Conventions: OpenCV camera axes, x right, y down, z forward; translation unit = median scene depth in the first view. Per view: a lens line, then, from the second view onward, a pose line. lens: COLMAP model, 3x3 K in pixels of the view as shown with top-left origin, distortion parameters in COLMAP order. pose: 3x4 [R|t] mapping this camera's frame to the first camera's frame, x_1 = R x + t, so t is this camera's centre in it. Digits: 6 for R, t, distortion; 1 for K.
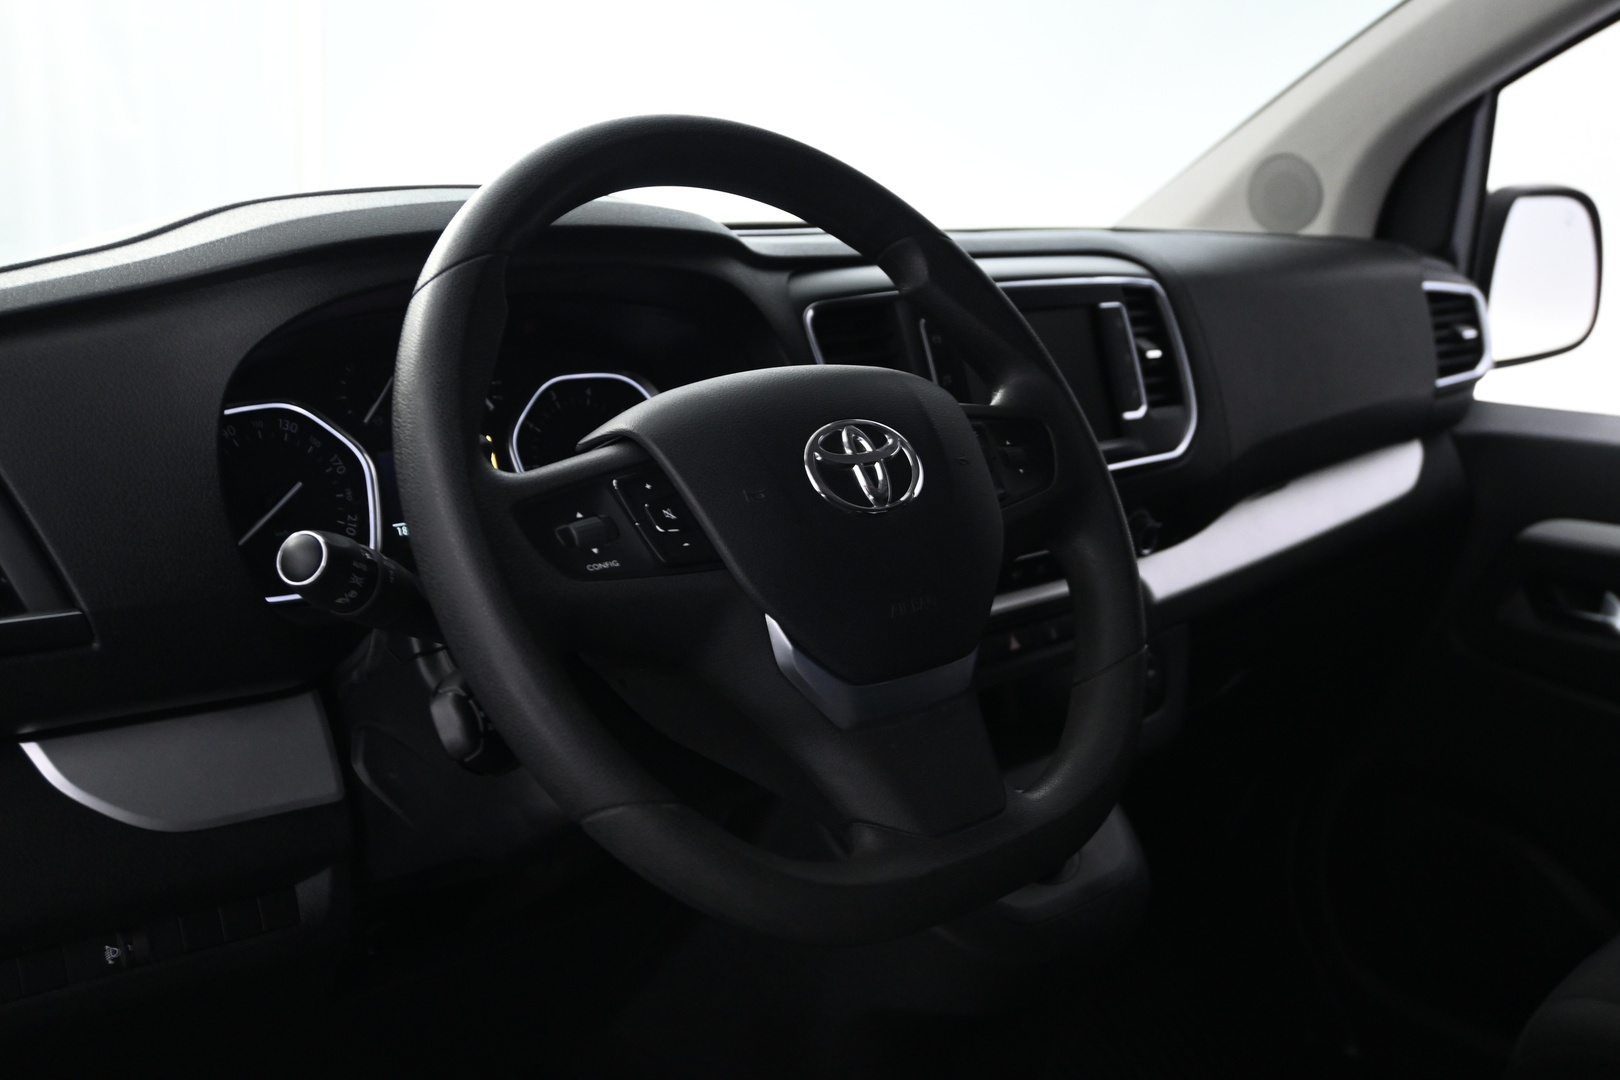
lens RADIAL K [[1775.2, 0, 810.0], [0, 1775.2, 540.0], [0, 0, 1]] dist [-0.008560, -0.013218]
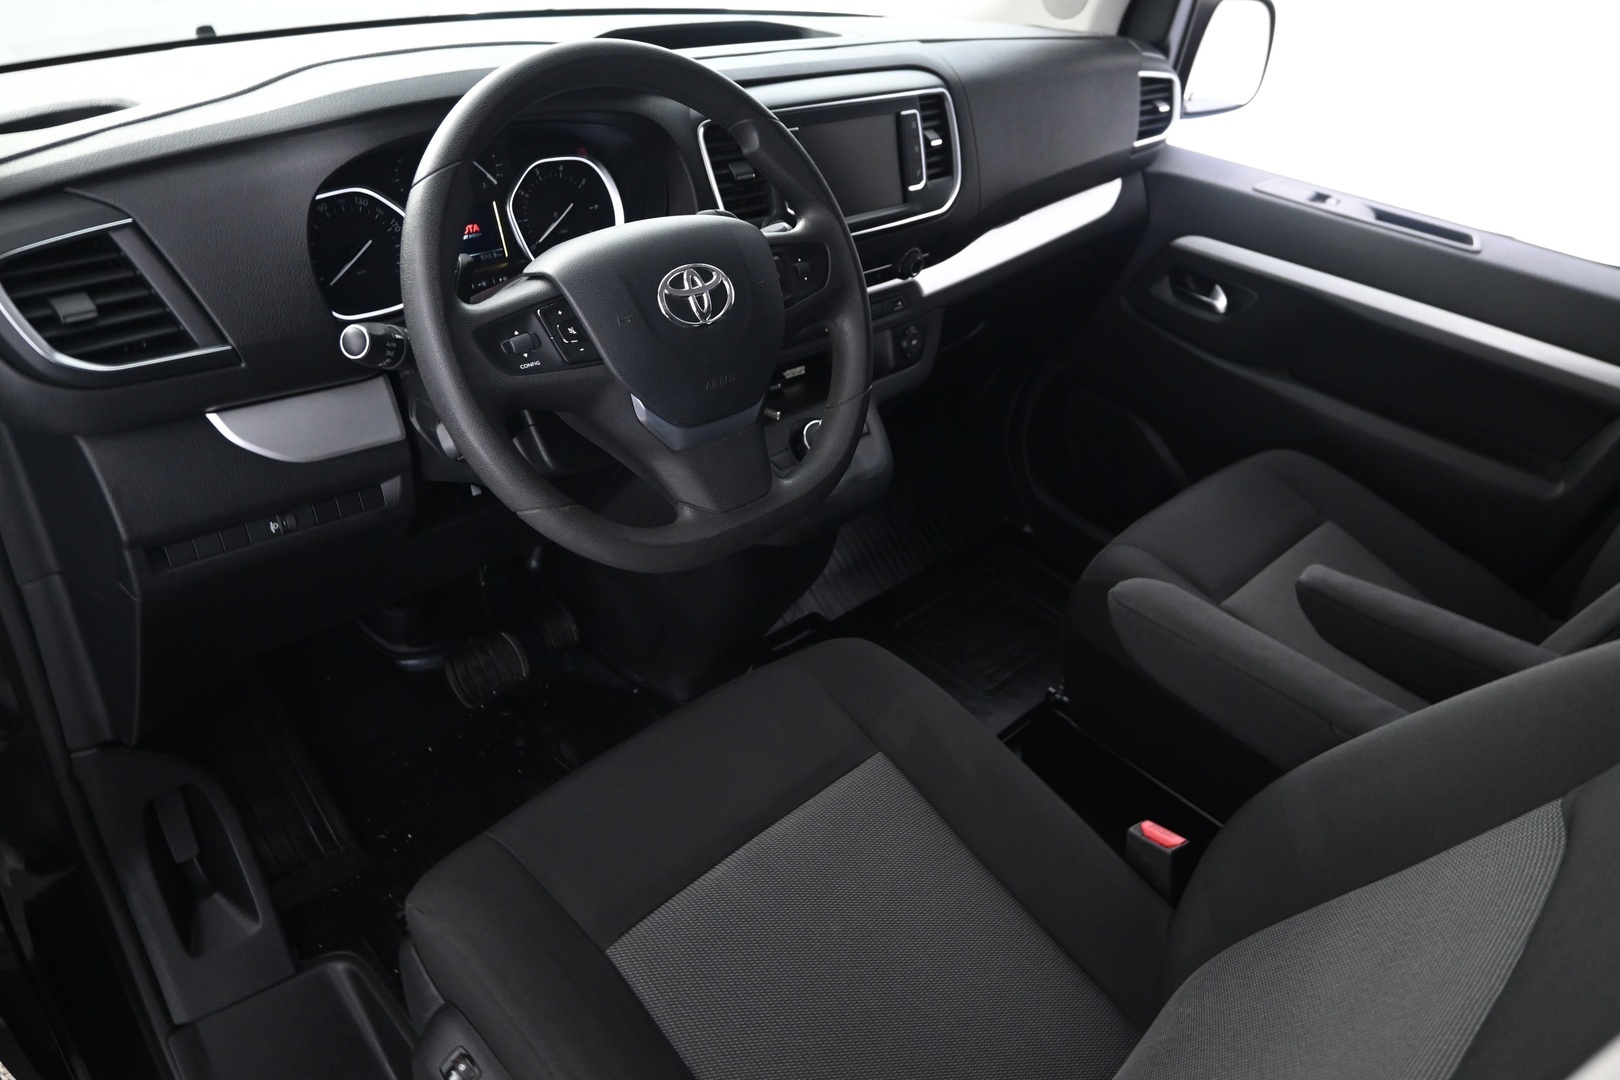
lens RADIAL K [[1103.4, 0, 810.0], [0, 1103.4, 540.0], [0, 0, 1]] dist [-0.009157, -0.003551]
pose [[0.997168, 0.061795, 0.042872, 0.094740], [-0.073192, 0.928489, 0.364076, -0.189157], [-0.017308, -0.366183, 0.930382, -0.048511]]
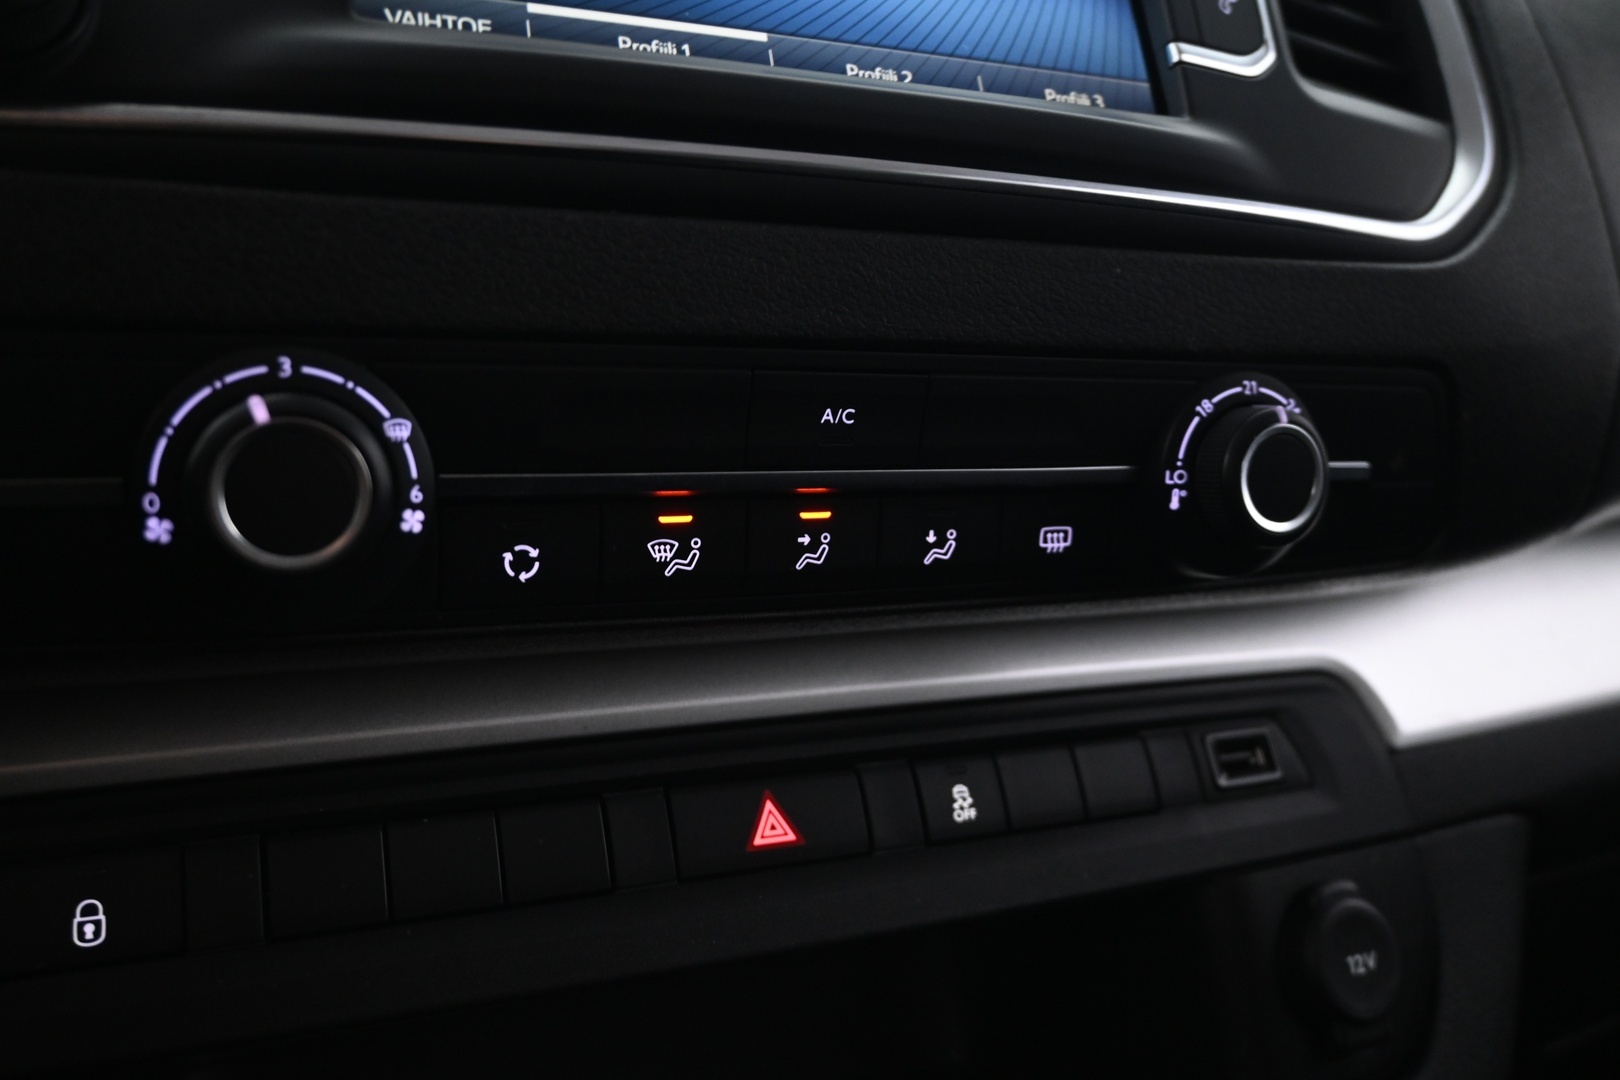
lens RADIAL K [[1342.2, 0, 810.0], [0, 1342.2, 540.0], [0, 0, 1]] dist [-0.018197, -0.002202]
pose [[0.936228, -0.014449, -0.351097, 0.284717], [-0.040249, 0.988169, -0.147994, 0.063392], [0.349081, 0.152687, 0.924570, 1.143131]]
